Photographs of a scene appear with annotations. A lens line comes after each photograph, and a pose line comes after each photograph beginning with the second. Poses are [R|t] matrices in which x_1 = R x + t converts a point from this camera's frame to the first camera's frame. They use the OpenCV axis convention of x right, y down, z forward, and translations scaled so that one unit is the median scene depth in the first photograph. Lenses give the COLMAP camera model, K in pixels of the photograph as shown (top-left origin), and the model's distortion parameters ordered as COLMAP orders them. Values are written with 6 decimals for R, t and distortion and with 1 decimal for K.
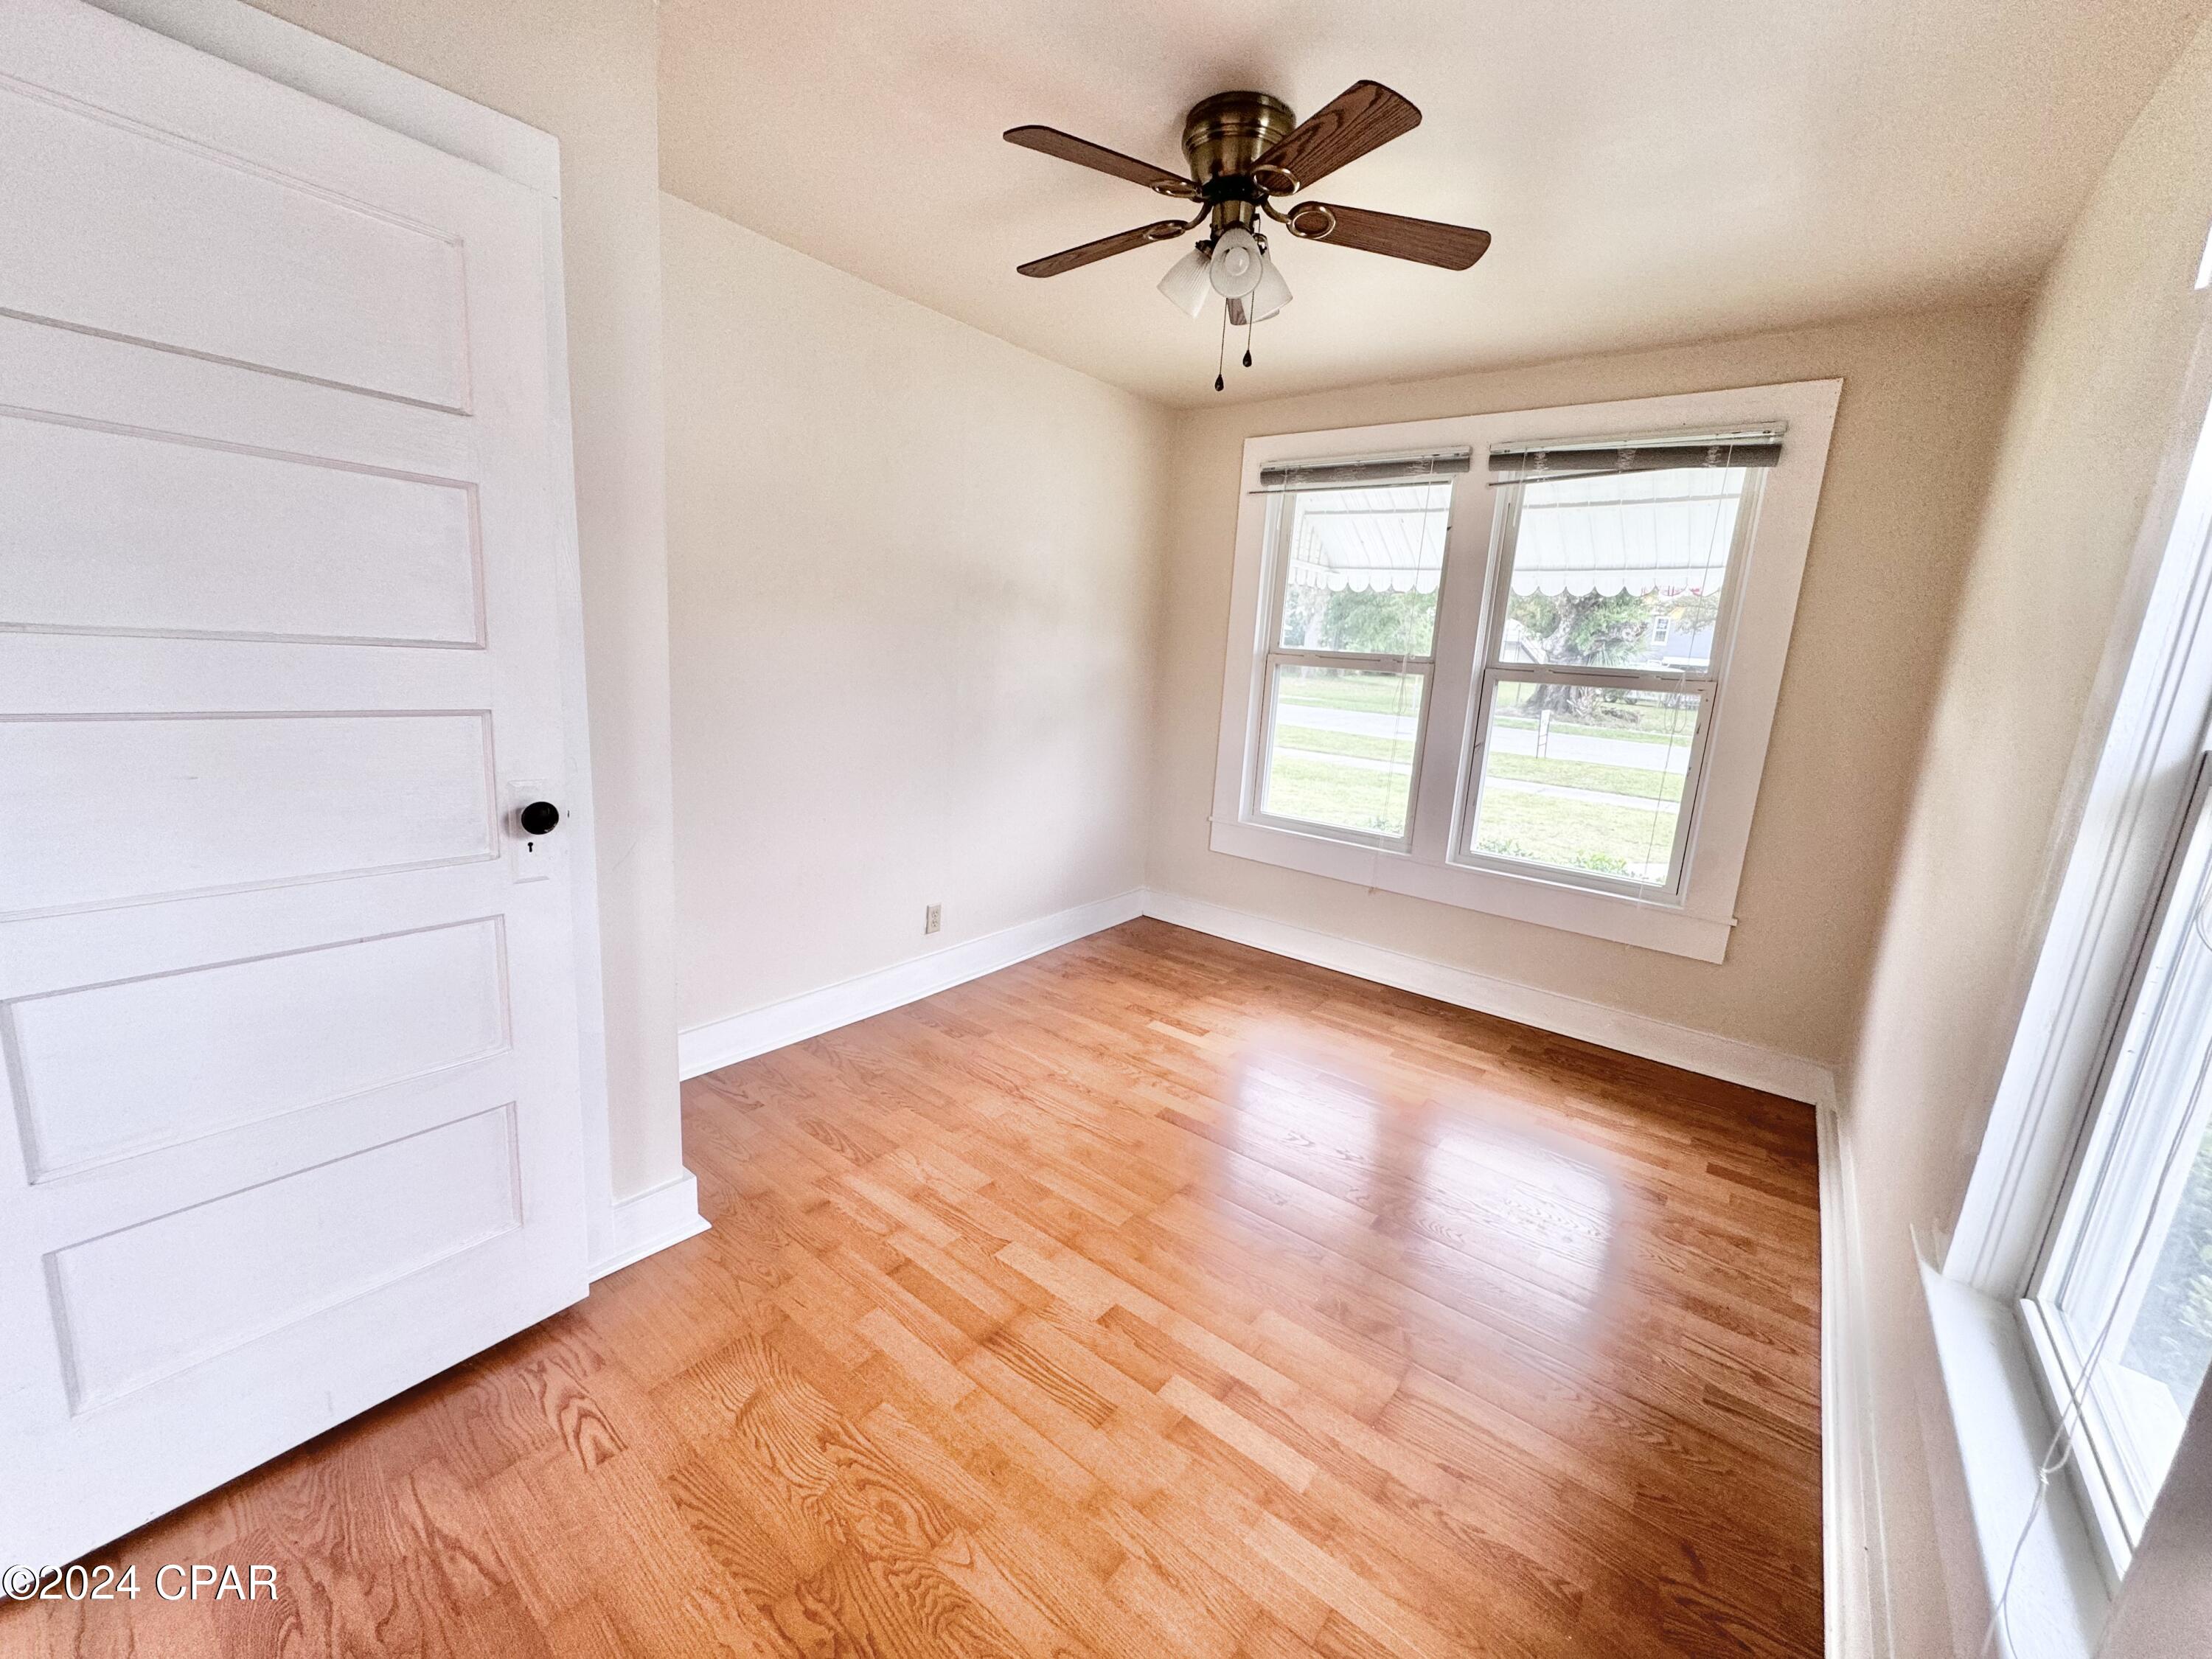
lens RADIAL K [[893.0, 0, 1106.0], [0, 893.0, 829.5], [0, 0, 1]] dist [0.000921, 0.000101]
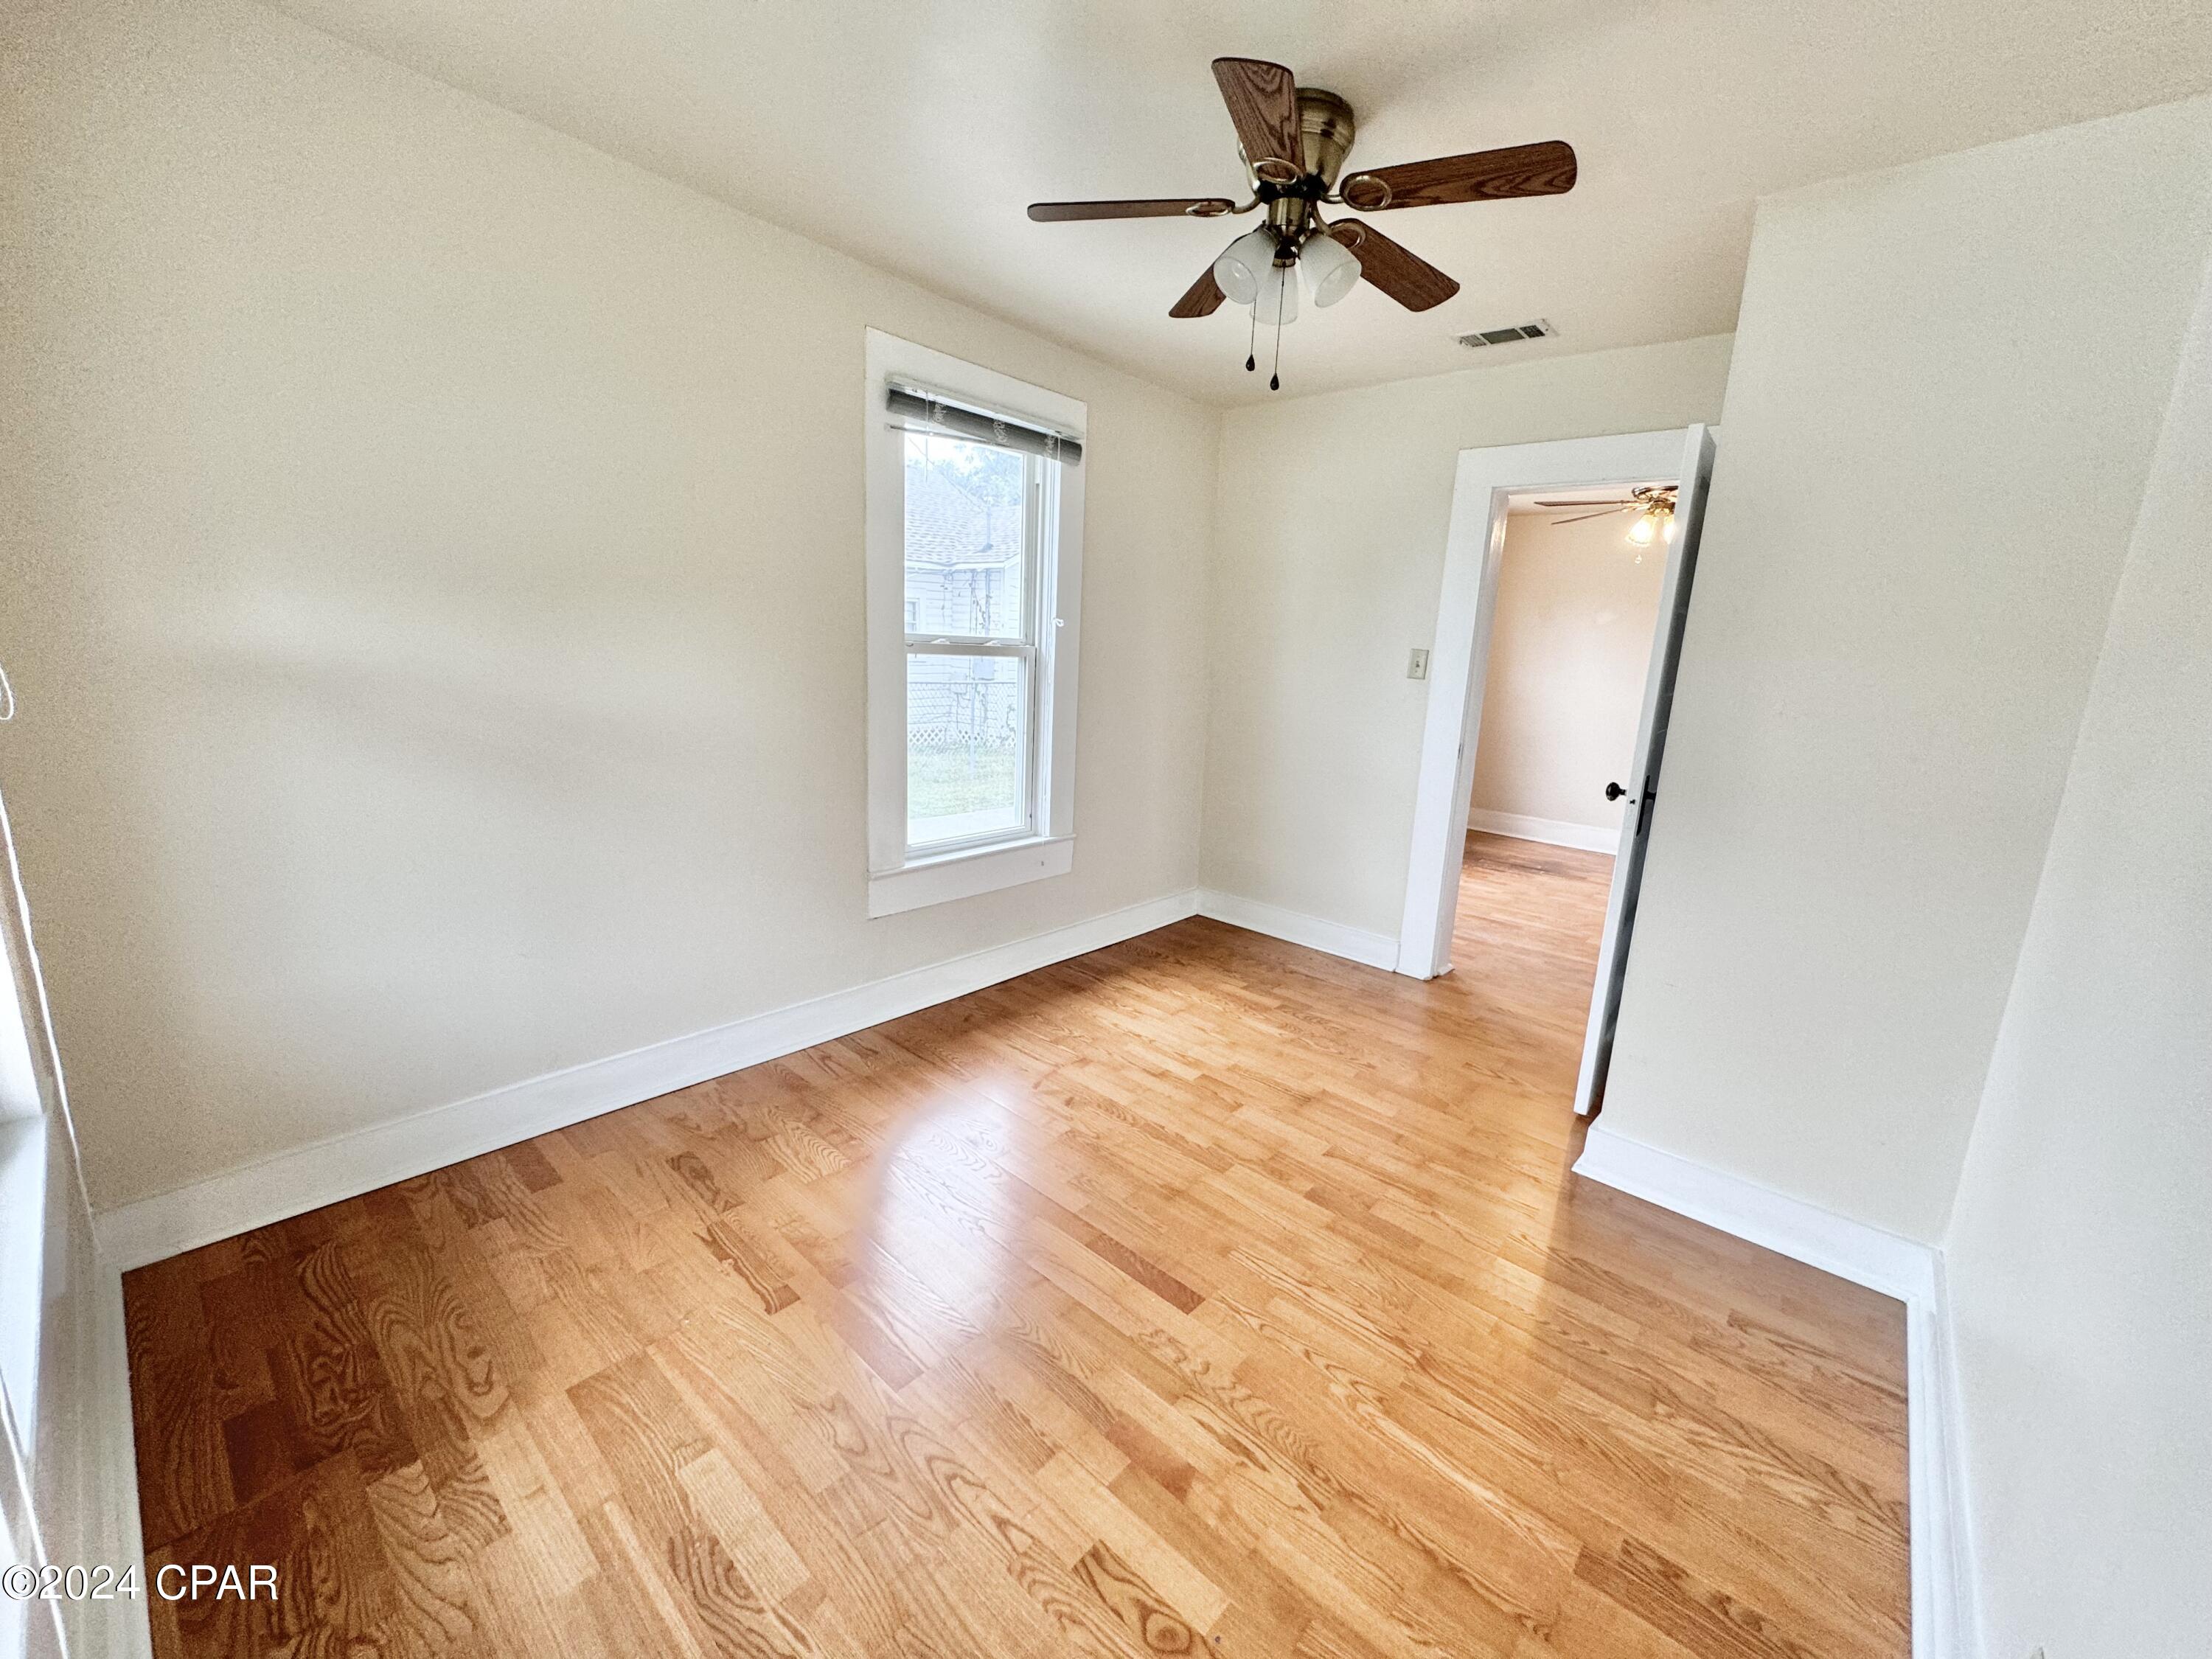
lens RADIAL K [[893.0, 0, 1106.0], [0, 893.0, 829.5], [0, 0, 1]] dist [0.000921, 0.000101]
pose [[-0.992098, -0.122617, 0.026593, 0.205367], [-0.101084, 0.906691, 0.409503, -0.395736], [-0.074324, 0.403579, -0.911921, 1.927654]]
